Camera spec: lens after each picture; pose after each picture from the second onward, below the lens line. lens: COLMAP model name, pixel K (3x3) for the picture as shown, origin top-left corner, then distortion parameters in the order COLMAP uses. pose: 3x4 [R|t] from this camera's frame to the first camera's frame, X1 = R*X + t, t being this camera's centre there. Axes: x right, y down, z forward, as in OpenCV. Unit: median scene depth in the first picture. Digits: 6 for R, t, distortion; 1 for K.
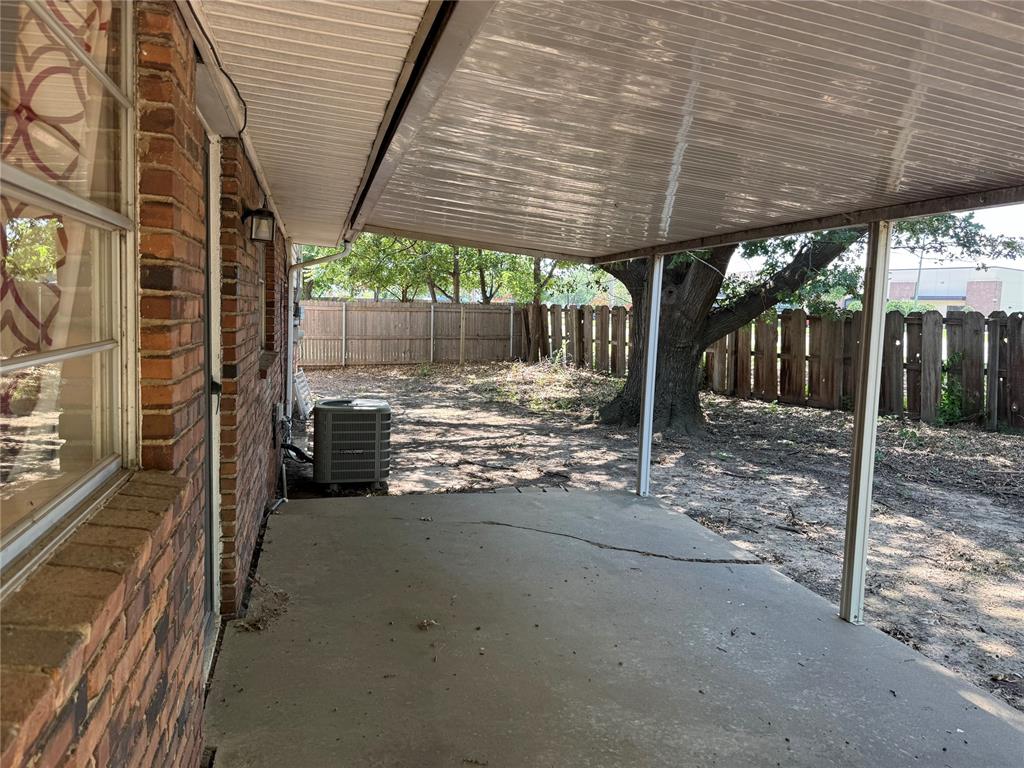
lens RADIAL K [[717.0, 0, 516.6], [0, 717.0, 384.7], [0, 0, 1]] dist [0.057677, -0.078319]
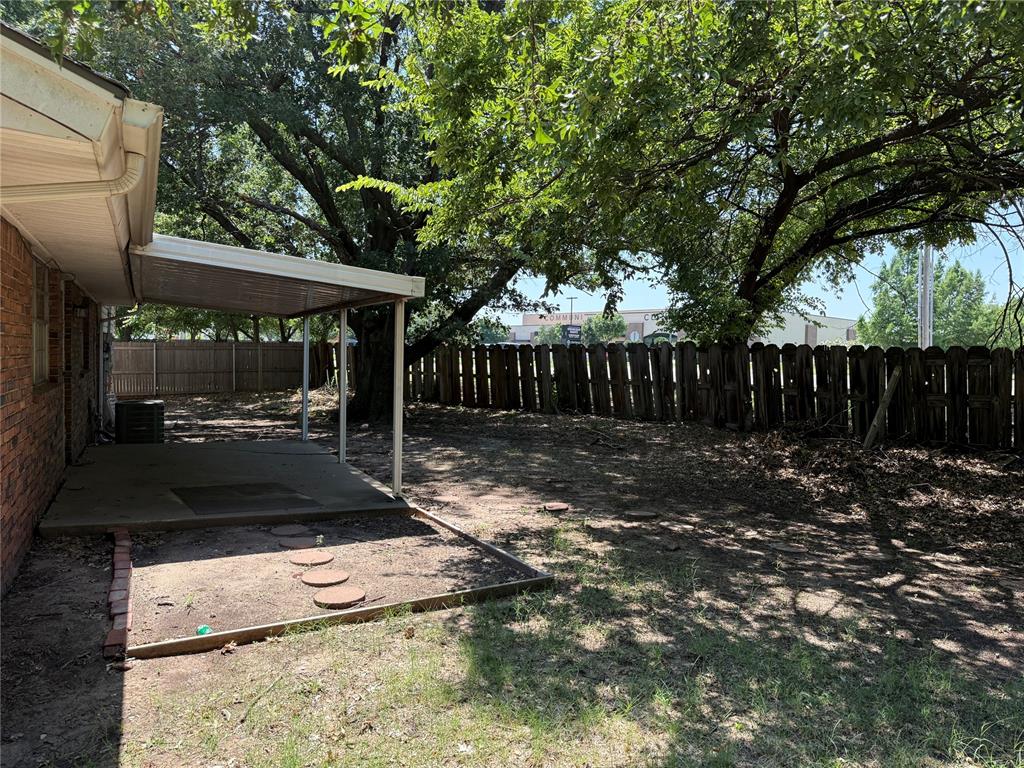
lens RADIAL K [[717.0, 0, 516.6], [0, 717.0, 384.7], [0, 0, 1]] dist [0.057677, -0.078319]
pose [[0.979205, -0.027696, 0.200972, 0.214399], [0.038212, 0.998086, -0.048633, 0.074945], [-0.199240, 0.055301, 0.978389, -0.609753]]
